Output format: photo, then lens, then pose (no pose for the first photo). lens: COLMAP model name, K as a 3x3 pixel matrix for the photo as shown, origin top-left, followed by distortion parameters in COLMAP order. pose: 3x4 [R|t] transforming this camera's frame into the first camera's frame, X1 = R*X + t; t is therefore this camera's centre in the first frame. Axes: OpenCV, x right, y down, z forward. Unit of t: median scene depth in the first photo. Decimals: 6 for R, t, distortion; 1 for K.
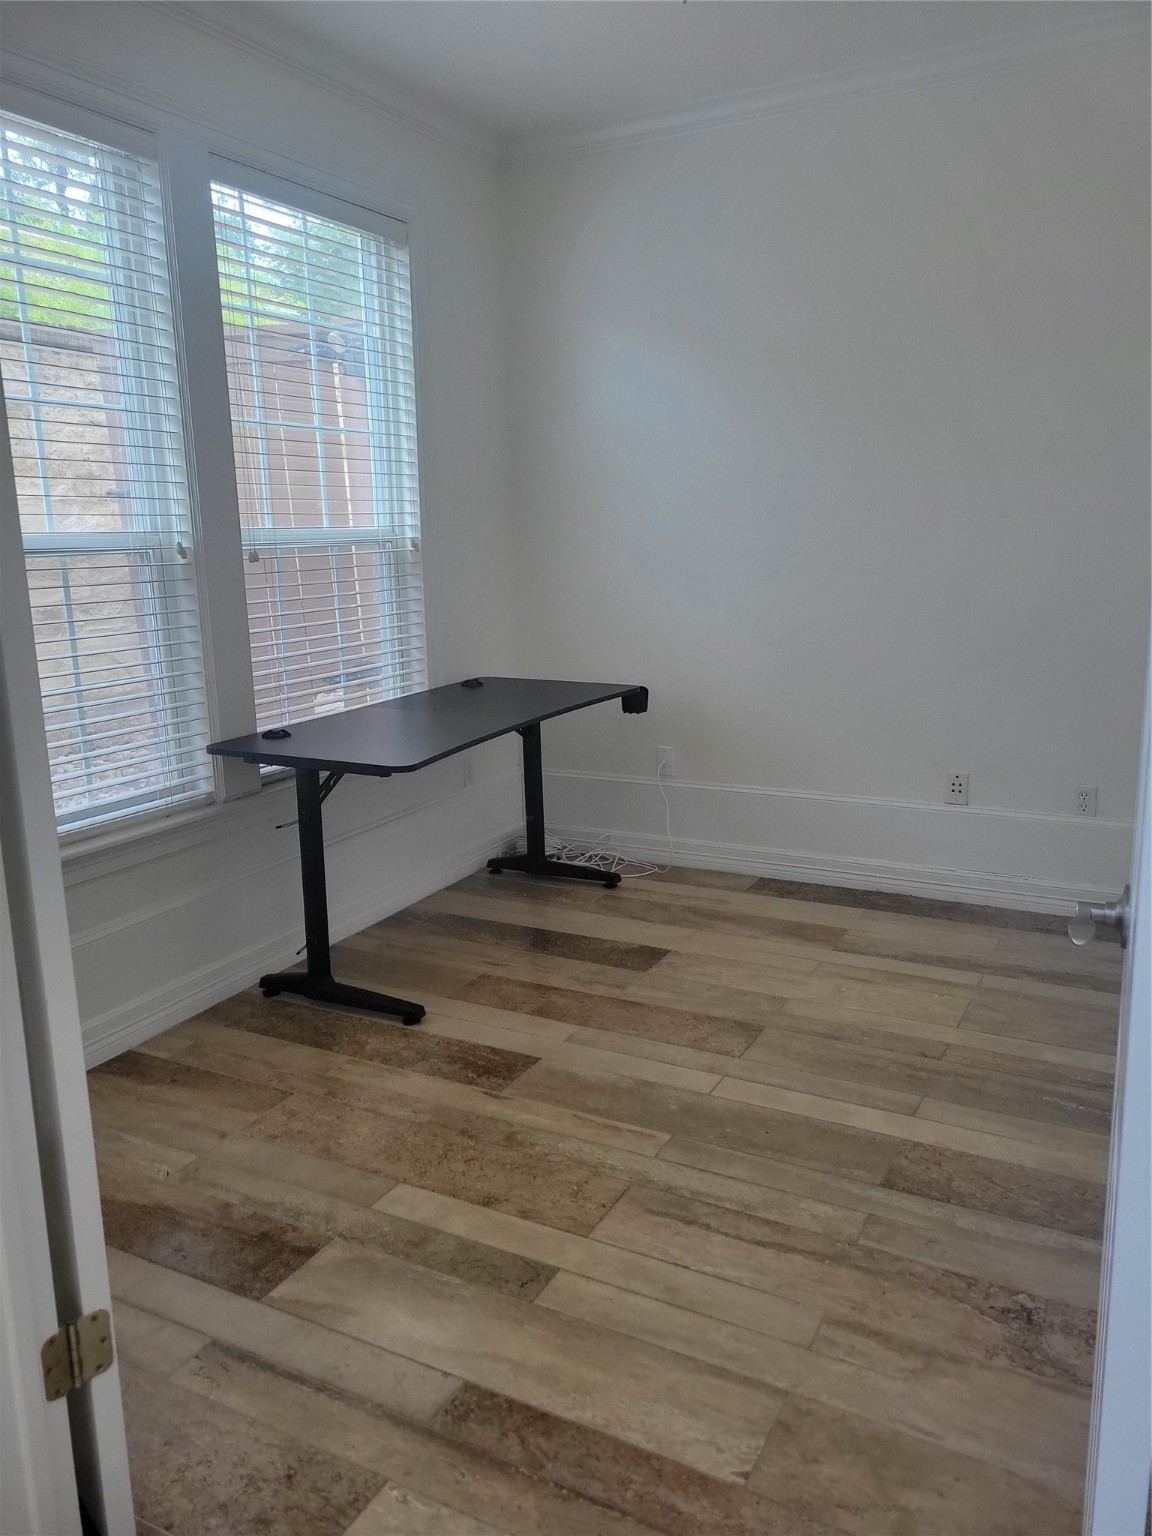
lens RADIAL K [[1164.4, 0, 564.4], [0, 1164.4, 782.1], [0, 0, 1]] dist [0.061234, -0.048221]
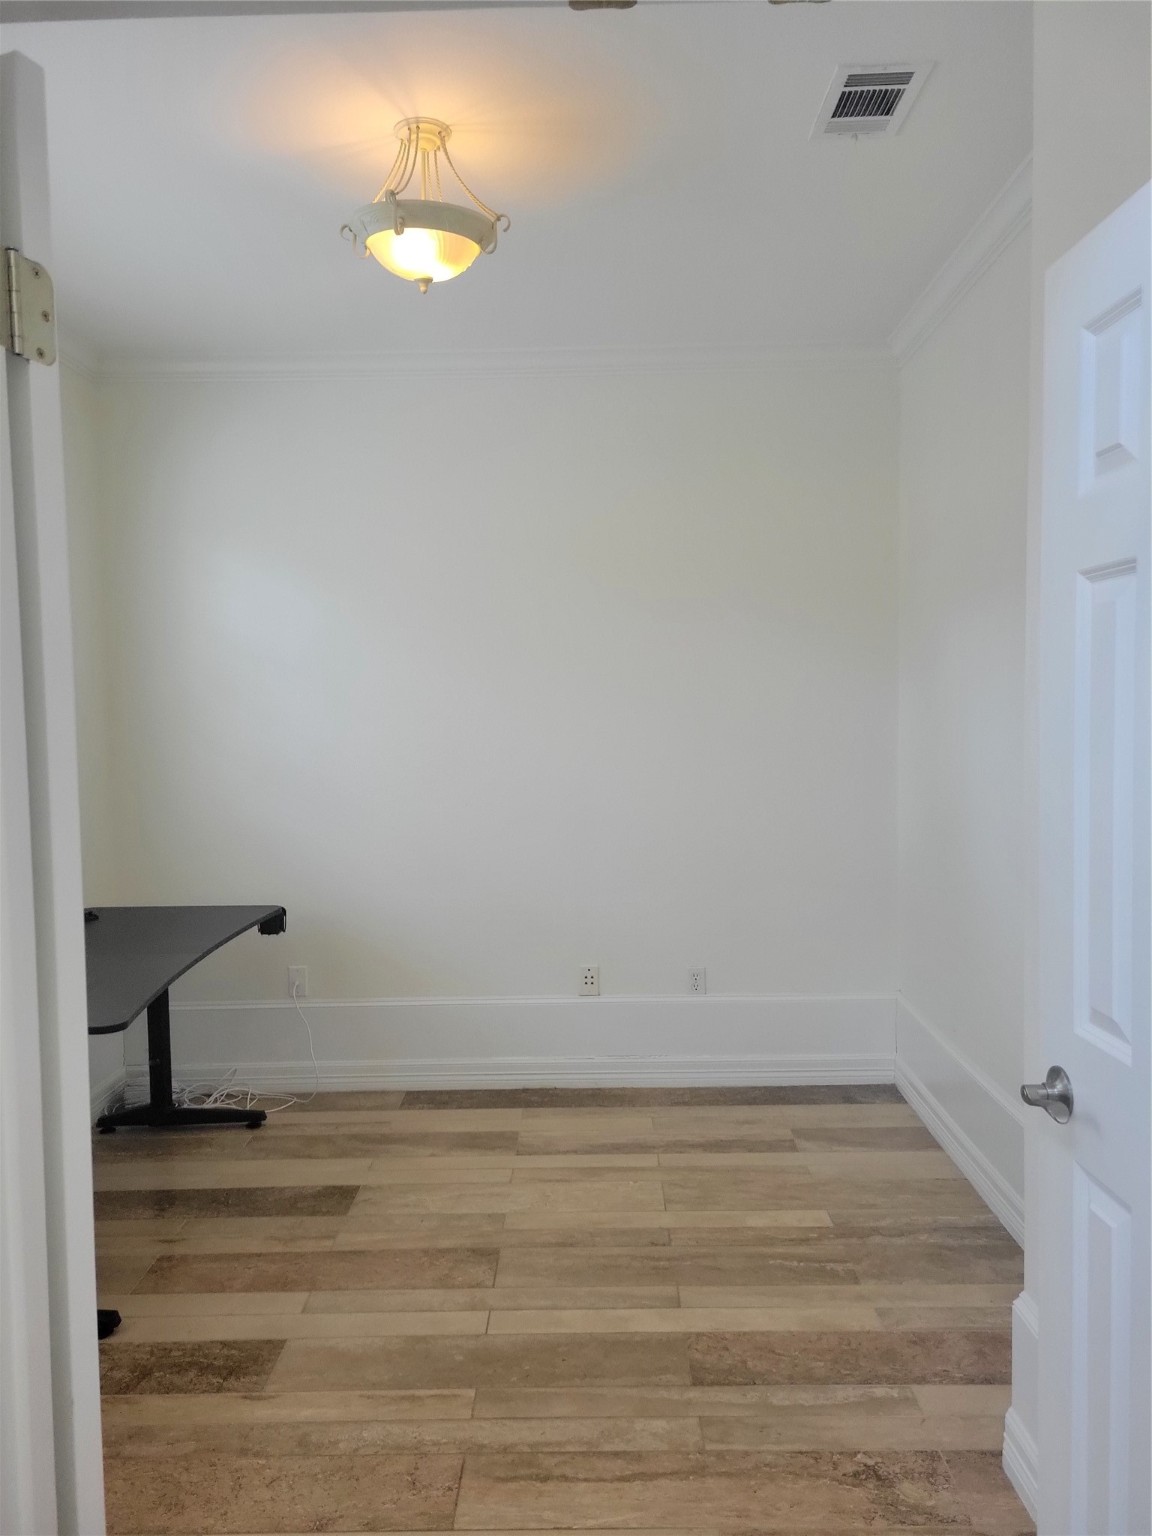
lens RADIAL K [[1164.4, 0, 566.6], [0, 1164.4, 768.1], [0, 0, 1]] dist [0.061234, -0.048221]
pose [[0.883698, -0.016674, 0.467760, -0.244390], [0.097099, 0.984155, -0.148359, -0.039259], [-0.457875, 0.176524, 0.871315, 0.036156]]
